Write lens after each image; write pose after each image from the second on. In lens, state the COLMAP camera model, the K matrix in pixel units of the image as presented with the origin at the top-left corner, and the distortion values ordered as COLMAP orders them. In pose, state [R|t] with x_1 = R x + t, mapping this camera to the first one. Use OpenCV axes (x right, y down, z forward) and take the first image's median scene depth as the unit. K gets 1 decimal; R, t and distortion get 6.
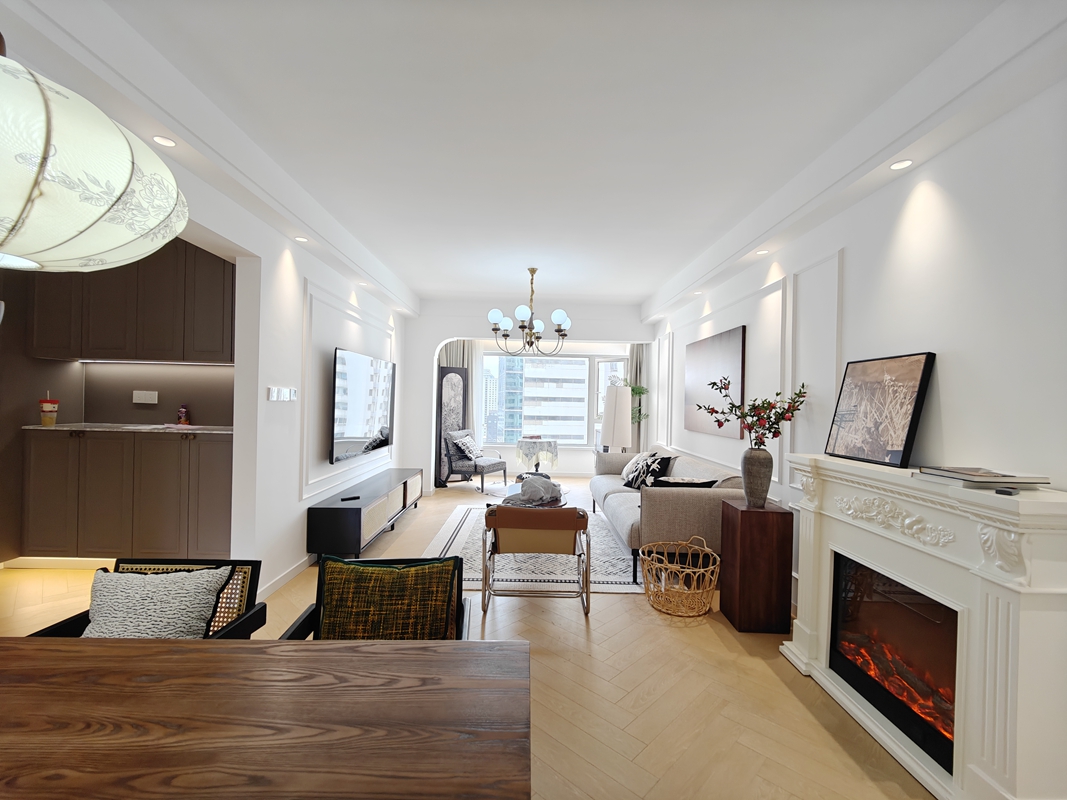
lens RADIAL K [[466.1, 0, 533.5], [0, 466.1, 400.0], [0, 0, 1]] dist [-0.000586, -0.000286]
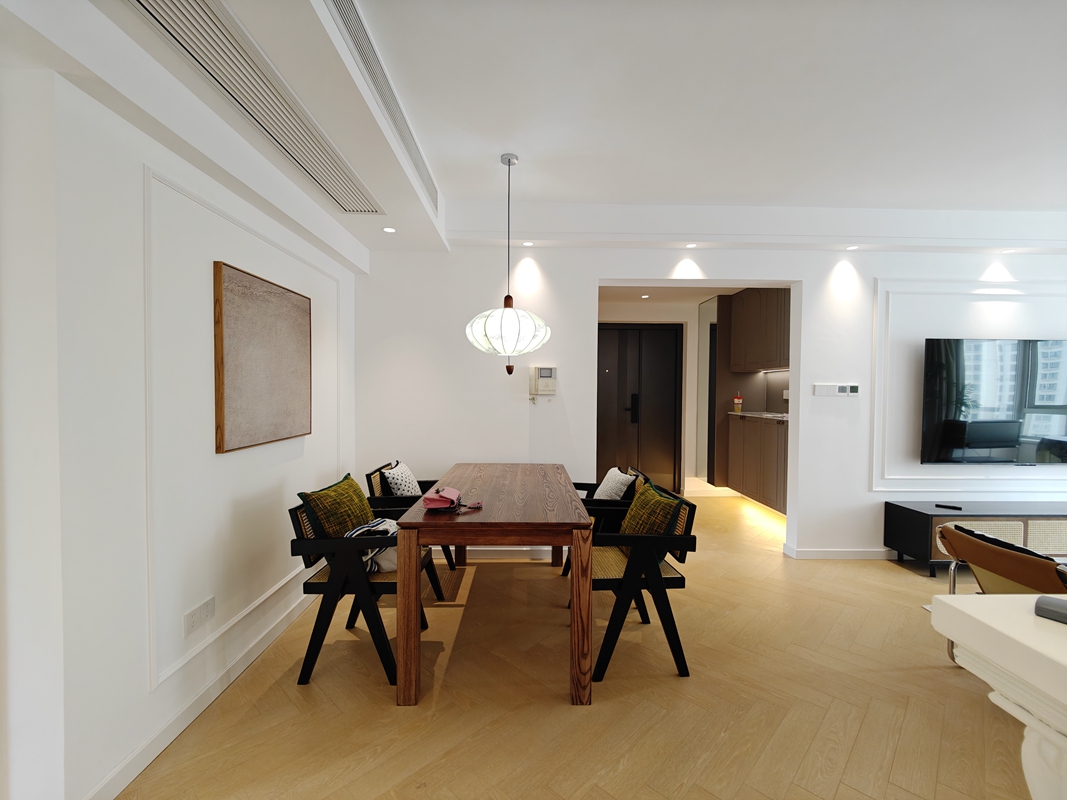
lens RADIAL K [[466.1, 0, 533.5], [0, 466.1, 400.0], [0, 0, 1]] dist [-0.000586, -0.000286]
pose [[0.006200, -0.001561, -0.999980, 0.481078], [-0.005483, 0.999984, -0.001595, 0.014408], [0.999966, 0.005493, 0.006191, 0.206114]]
